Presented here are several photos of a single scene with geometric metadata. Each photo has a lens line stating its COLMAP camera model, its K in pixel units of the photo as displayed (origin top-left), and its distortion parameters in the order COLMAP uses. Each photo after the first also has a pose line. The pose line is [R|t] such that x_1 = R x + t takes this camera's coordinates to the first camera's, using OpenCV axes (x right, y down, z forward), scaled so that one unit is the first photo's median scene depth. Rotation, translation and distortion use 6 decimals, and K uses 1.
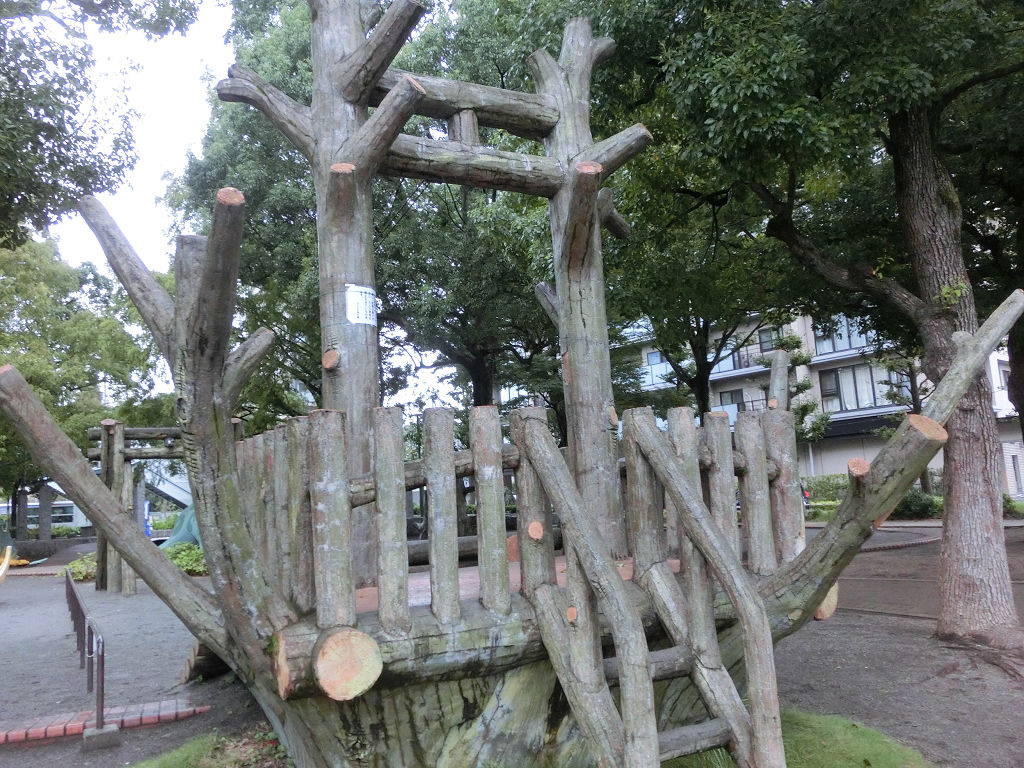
lens RADIAL K [[837.7, 0, 513.7], [0, 837.7, 387.2], [0, 0, 1]] dist [-0.005042, 0.001056]
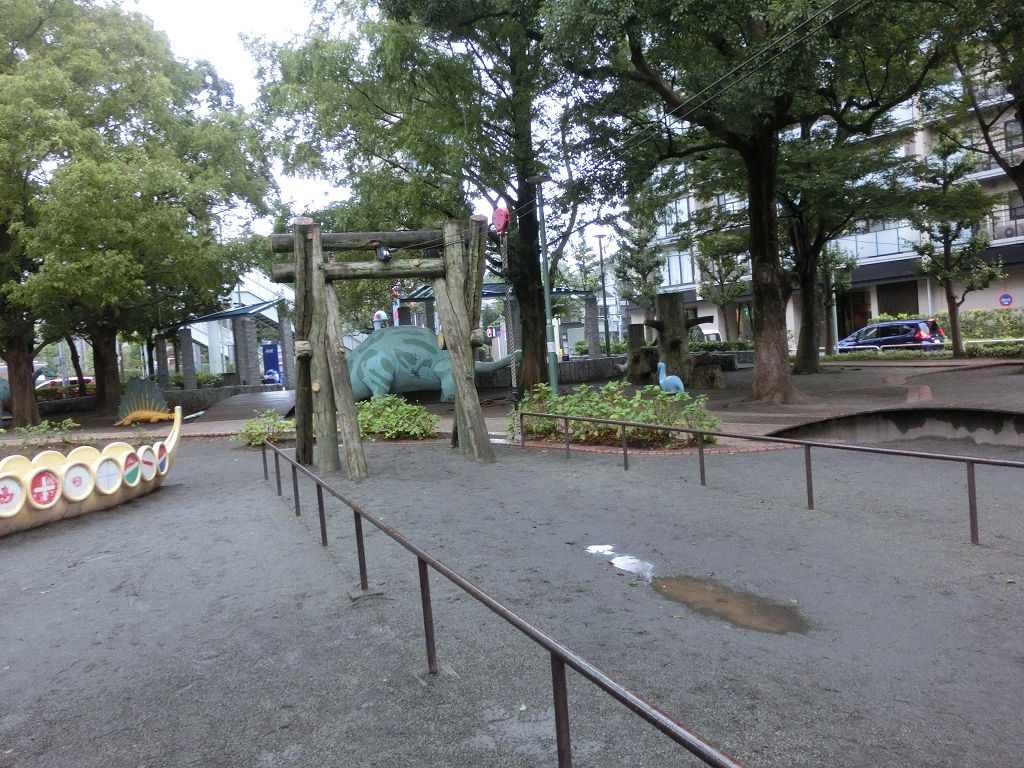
lens RADIAL K [[837.7, 0, 510.1], [0, 837.7, 383.2], [0, 0, 1]] dist [-0.005042, 0.001056]
pose [[0.993117, -0.009336, -0.116753, -0.237251], [0.030650, 0.982797, 0.182127, 0.049676], [0.113045, -0.184452, 0.976319, 0.339074]]
